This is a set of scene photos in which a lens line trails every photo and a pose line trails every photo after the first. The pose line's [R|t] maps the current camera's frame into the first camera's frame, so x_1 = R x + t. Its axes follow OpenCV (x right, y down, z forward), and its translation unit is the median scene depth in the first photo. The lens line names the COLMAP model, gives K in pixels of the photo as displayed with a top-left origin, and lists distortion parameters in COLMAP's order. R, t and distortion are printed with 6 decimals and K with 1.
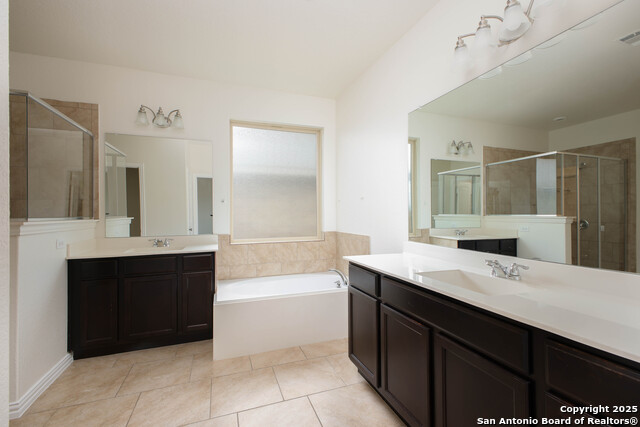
lens RADIAL K [[276.8, 0, 323.6], [0, 276.8, 212.0], [0, 0, 1]] dist [-0.000507, -0.000654]
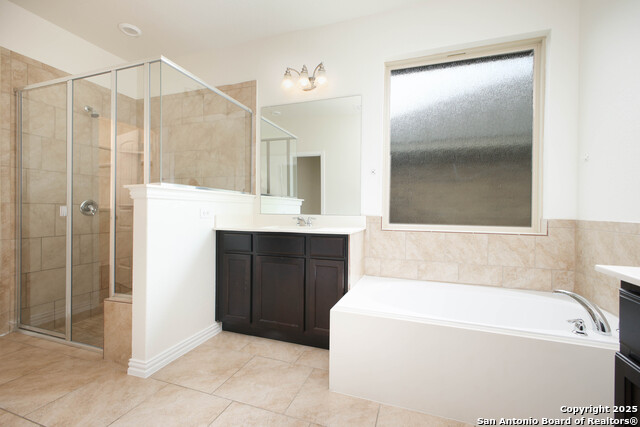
lens RADIAL K [[276.8, 0, 322.3], [0, 276.8, 211.1], [0, 0, 1]] dist [-0.000507, -0.000654]
pose [[0.764534, 0.014222, -0.644426, 0.019641], [-0.008387, 0.999891, 0.012117, 0.066942], [0.644529, -0.003859, 0.764570, 0.369755]]
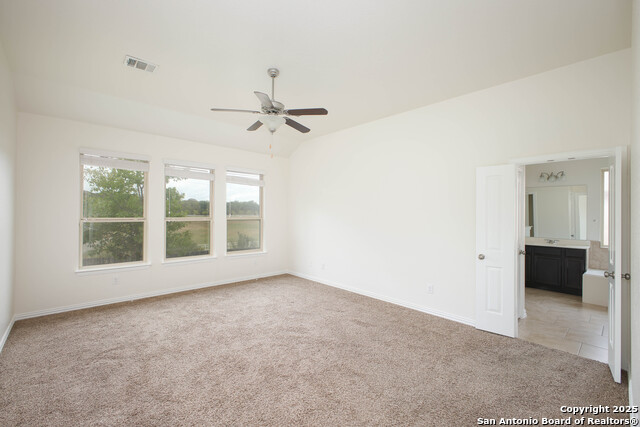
lens RADIAL K [[276.8, 0, 320.7], [0, 276.8, 211.4], [0, 0, 1]] dist [-0.000507, -0.000654]
pose [[0.370590, 0.004697, -0.928785, 0.624805], [-0.007151, 0.999972, 0.002204, -0.096365], [0.928769, 0.005825, 0.370613, -1.251414]]
